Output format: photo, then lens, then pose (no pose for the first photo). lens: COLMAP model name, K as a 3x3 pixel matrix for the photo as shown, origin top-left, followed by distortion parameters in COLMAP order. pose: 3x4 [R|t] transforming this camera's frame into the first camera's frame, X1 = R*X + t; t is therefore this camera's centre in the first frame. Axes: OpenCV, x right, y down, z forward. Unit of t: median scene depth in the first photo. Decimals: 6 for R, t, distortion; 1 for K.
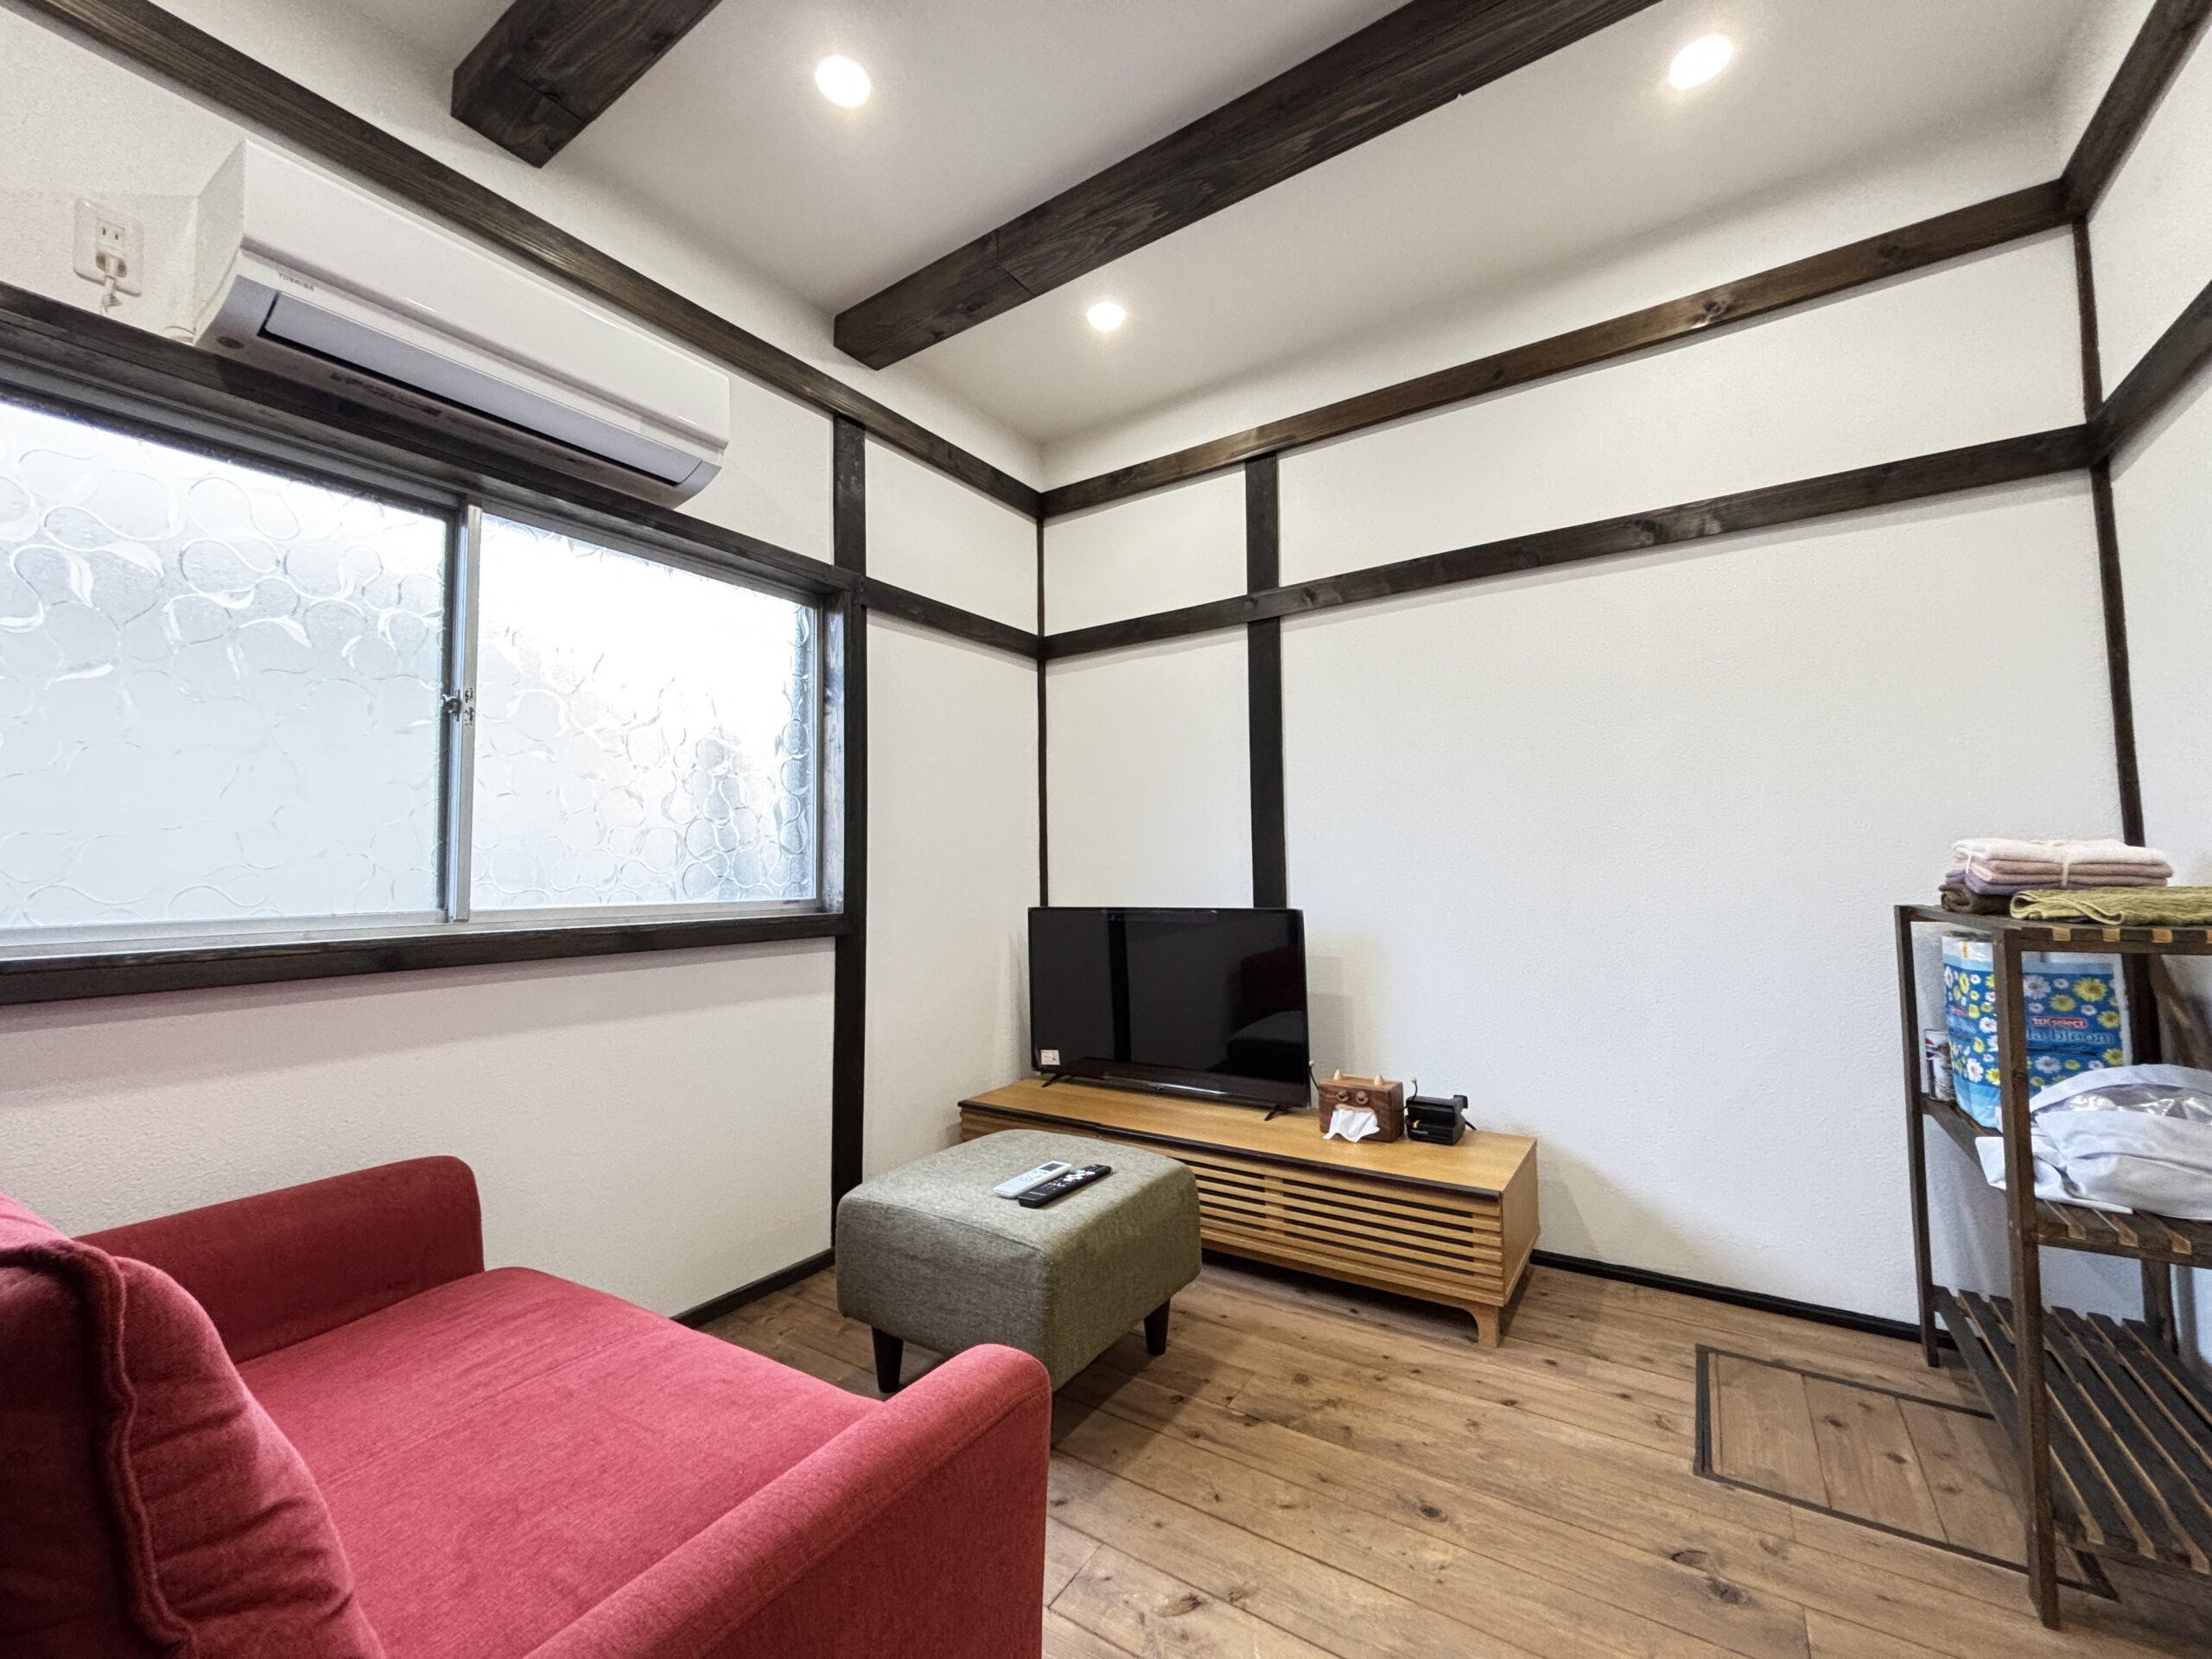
lens RADIAL K [[890.2, 0, 1109.2], [0, 890.2, 824.0], [0, 0, 1]] dist [-0.000112, -0.000282]
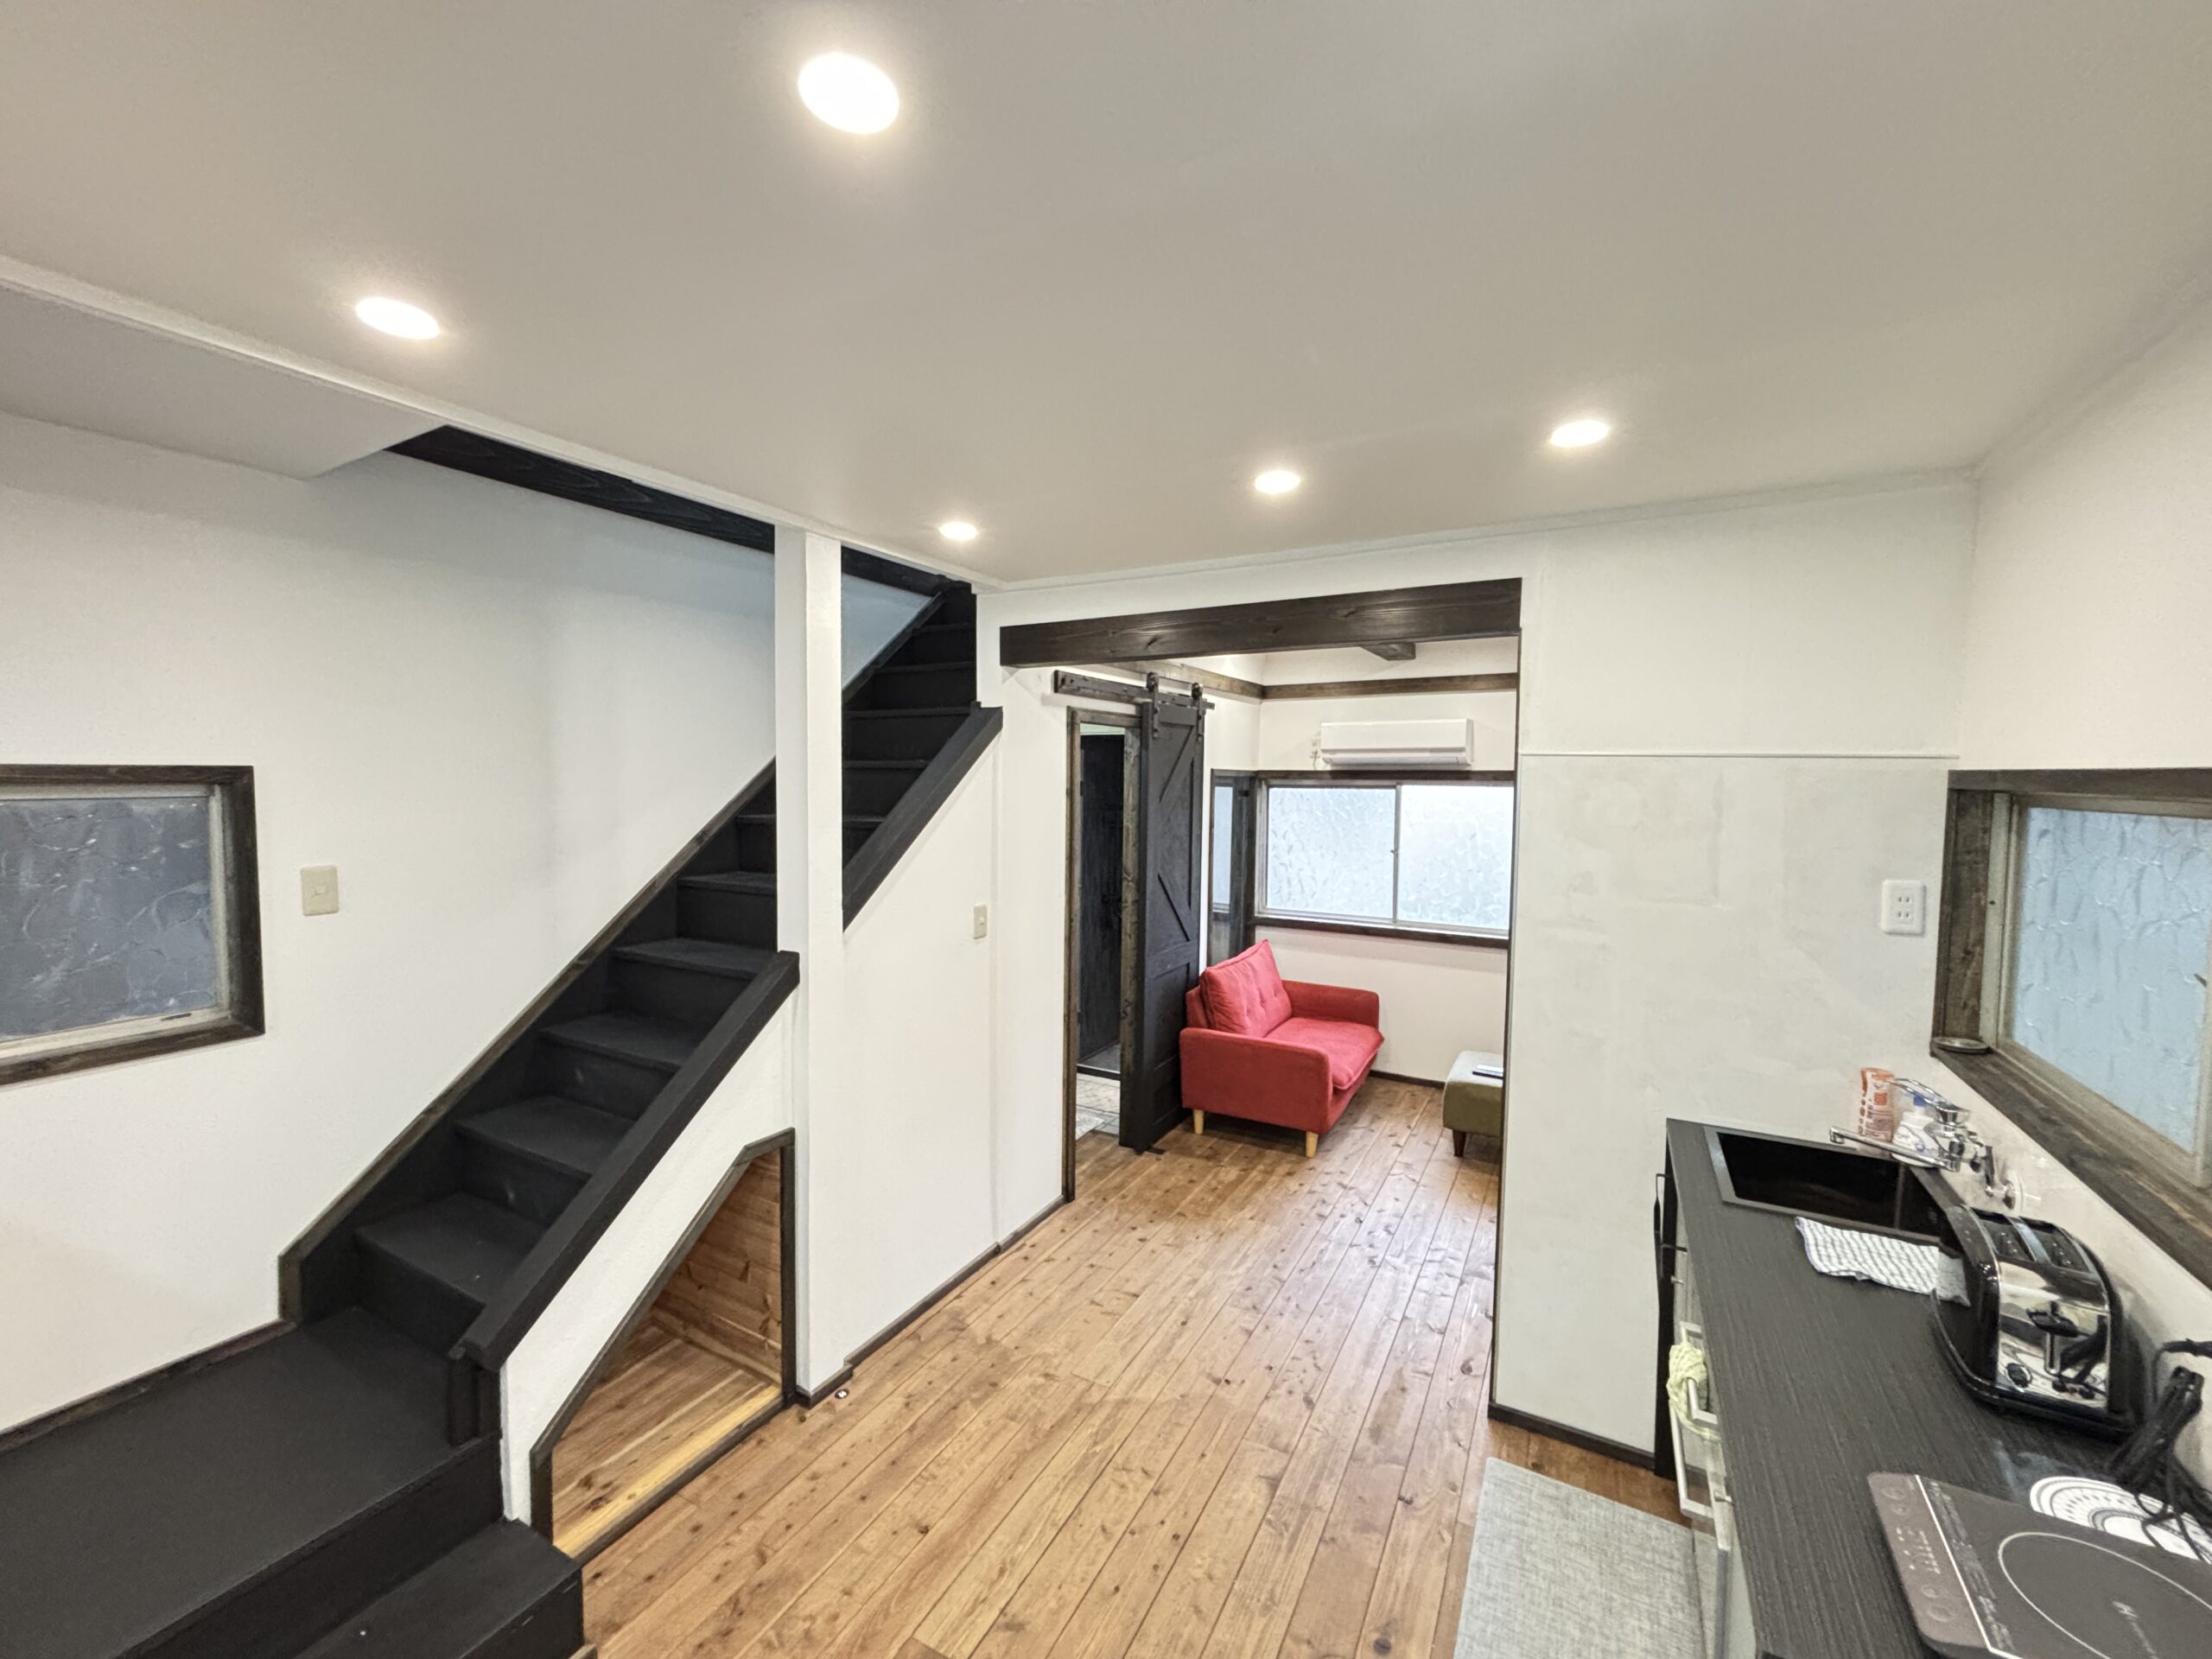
lens RADIAL K [[890.2, 0, 1109.2], [0, 890.2, 824.0], [0, 0, 1]] dist [-0.000112, -0.000282]
pose [[0.077337, 0.069077, -0.994609, 1.594278], [0.040604, 0.996551, 0.072369, -0.351502], [0.996178, -0.045982, 0.074265, -0.143894]]
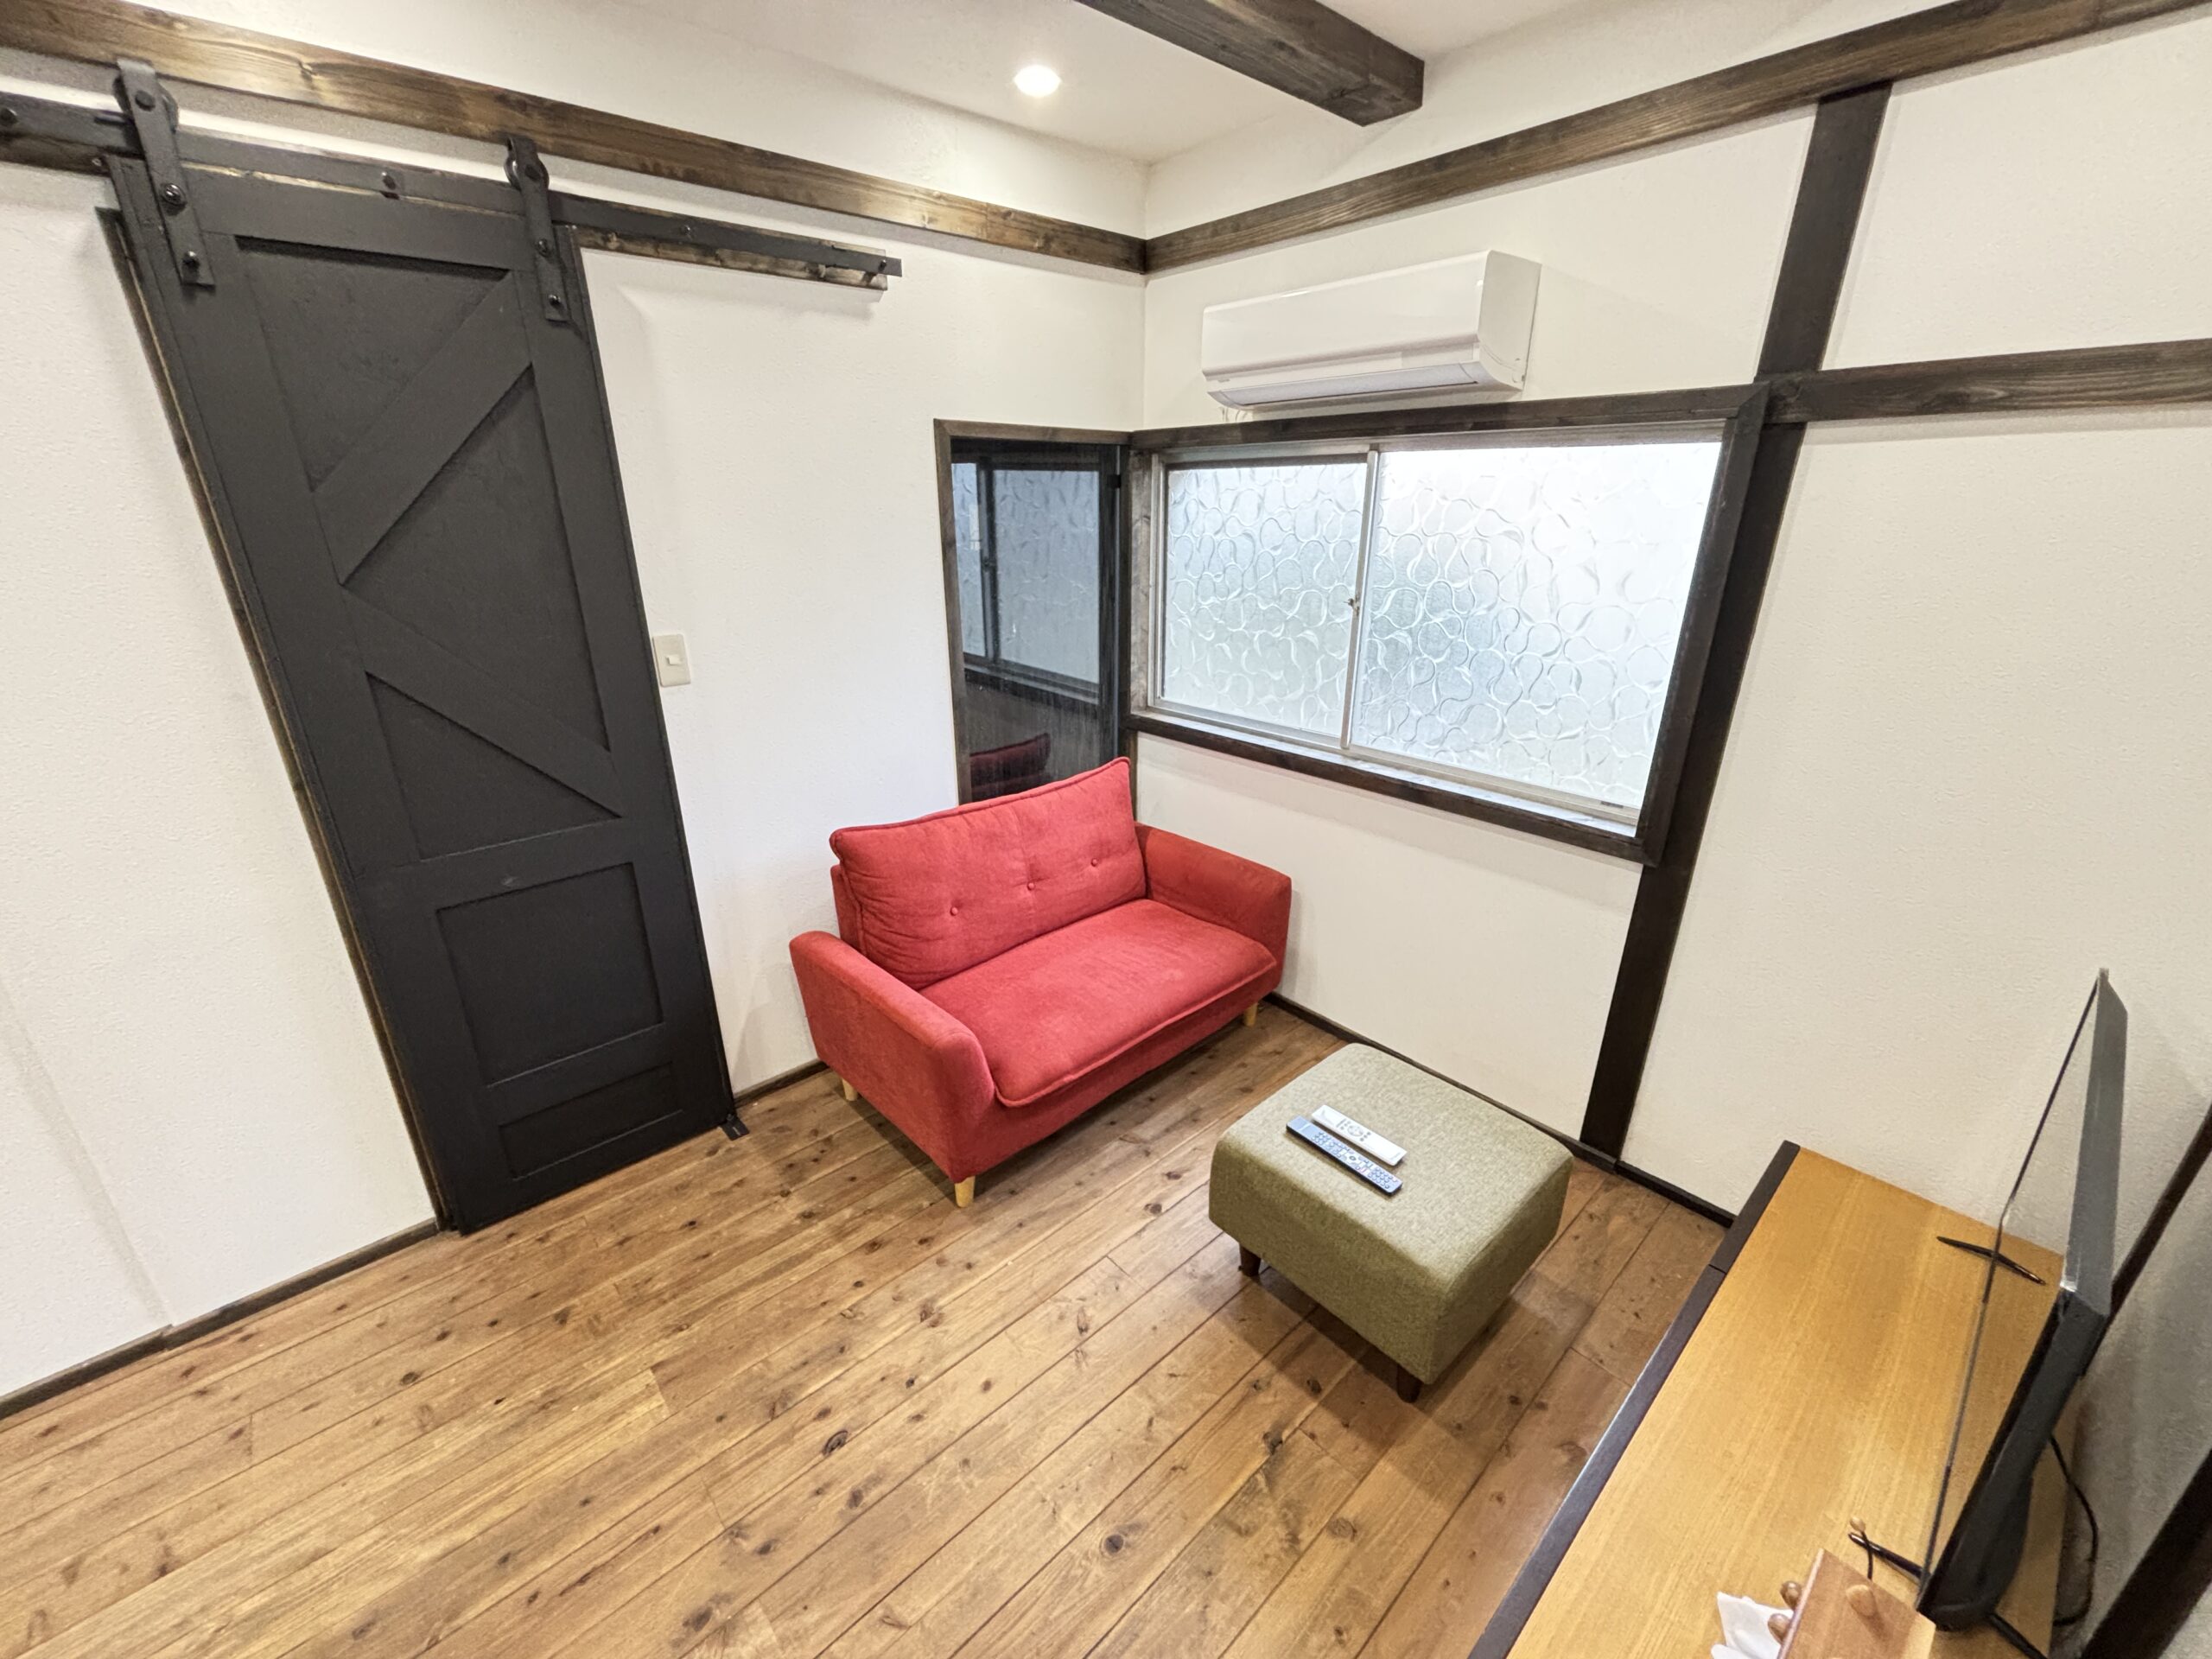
lens RADIAL K [[894.4, 0, 1109.4], [0, 894.4, 831.5], [0, 0, 1]] dist [0.001350, -0.000024]
pose [[-0.246944, 0.354219, -0.901969, 0.591481], [0.054059, 0.934382, 0.352147, -0.232352], [0.967521, 0.038201, -0.249888, 0.708394]]
